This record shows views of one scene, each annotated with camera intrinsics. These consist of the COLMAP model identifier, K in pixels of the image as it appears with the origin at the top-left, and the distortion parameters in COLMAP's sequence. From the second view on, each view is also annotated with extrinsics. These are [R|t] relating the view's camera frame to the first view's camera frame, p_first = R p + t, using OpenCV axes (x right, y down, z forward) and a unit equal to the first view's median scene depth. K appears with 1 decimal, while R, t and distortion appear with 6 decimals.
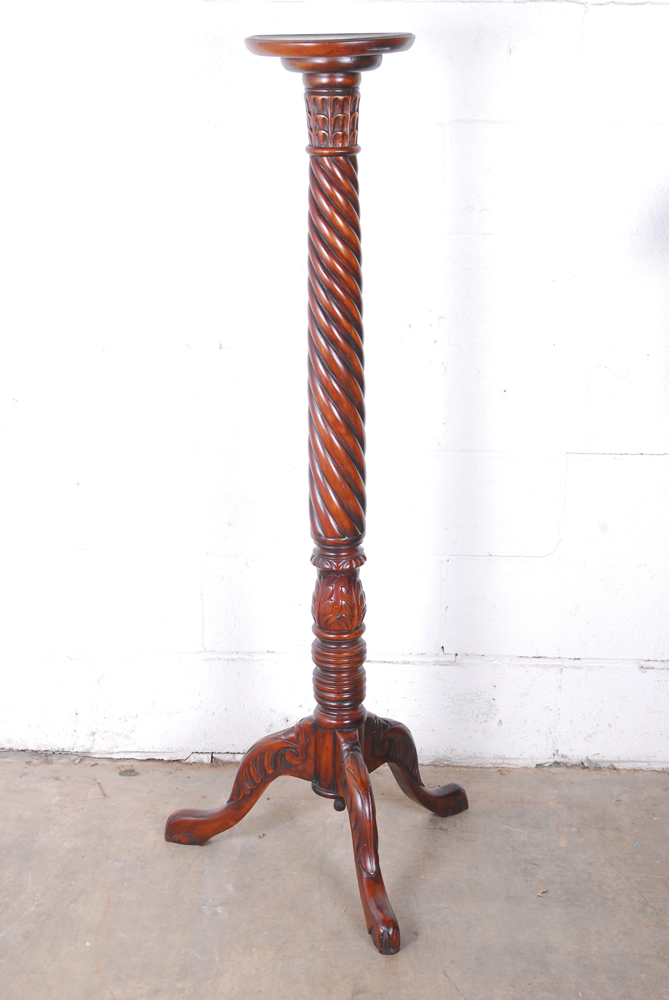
lens RADIAL K [[1776.0, 0, 334.5], [0, 1776.0, 500.0], [0, 0, 1]] dist [0.014176, -0.103521]
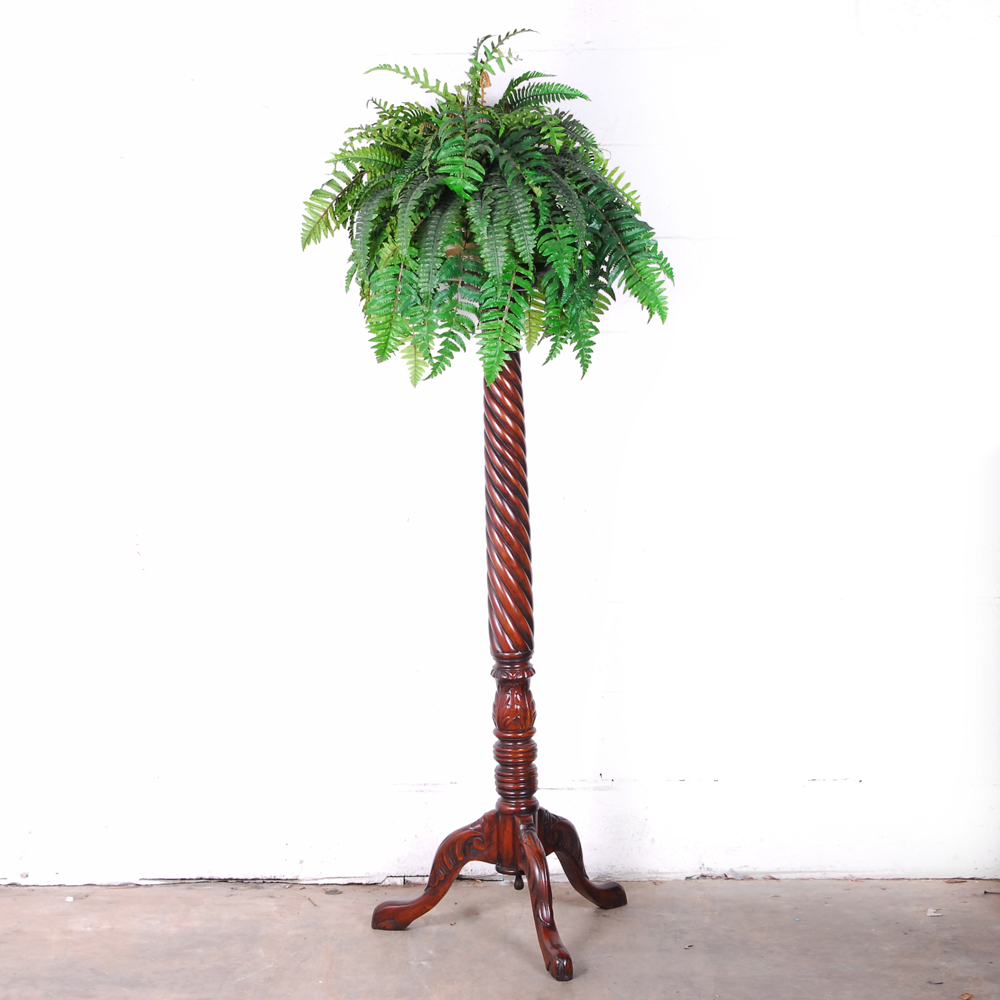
lens RADIAL K [[2379.6, 0, 456.0], [0, 2379.6, 500.4], [0, 0, 1]] dist [-0.008827, 0.465983]
pose [[0.999674, -0.025528, 0.000412, -0.034326], [0.025217, 0.984728, -0.172264, 0.194745], [0.003992, 0.172218, 0.985051, -0.648281]]
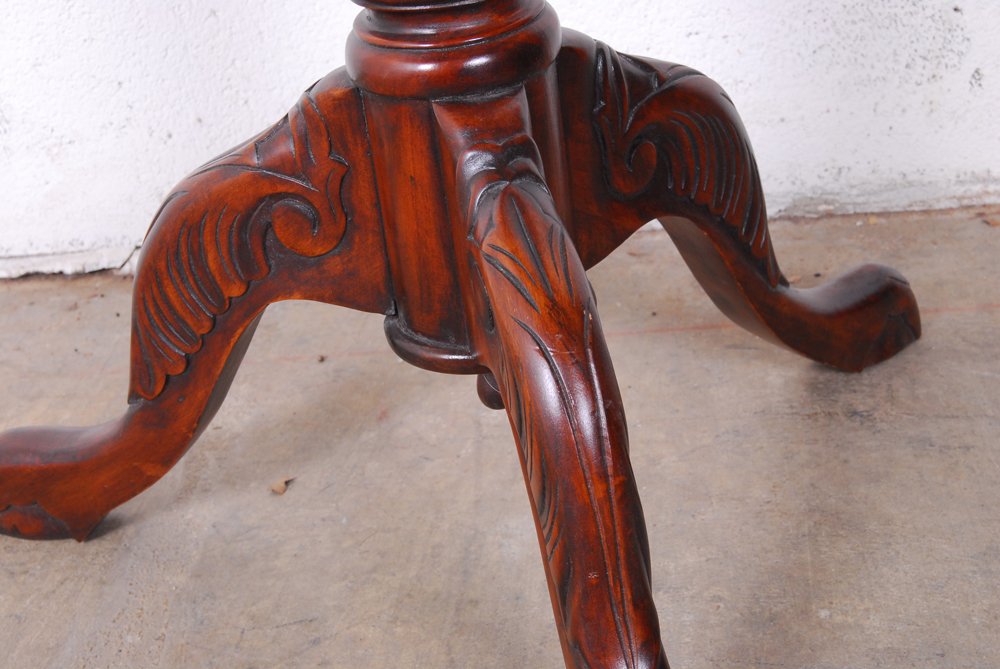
lens RADIAL K [[1611.6, 0, 500.0], [0, 1611.6, 334.5], [0, 0, 1]] dist [0.037728, 0.043817]
pose [[0.993040, -0.090745, -0.075076, 0.022893], [0.103927, 0.975065, 0.196083, 0.116785], [0.055410, -0.202520, 0.977709, 0.769259]]
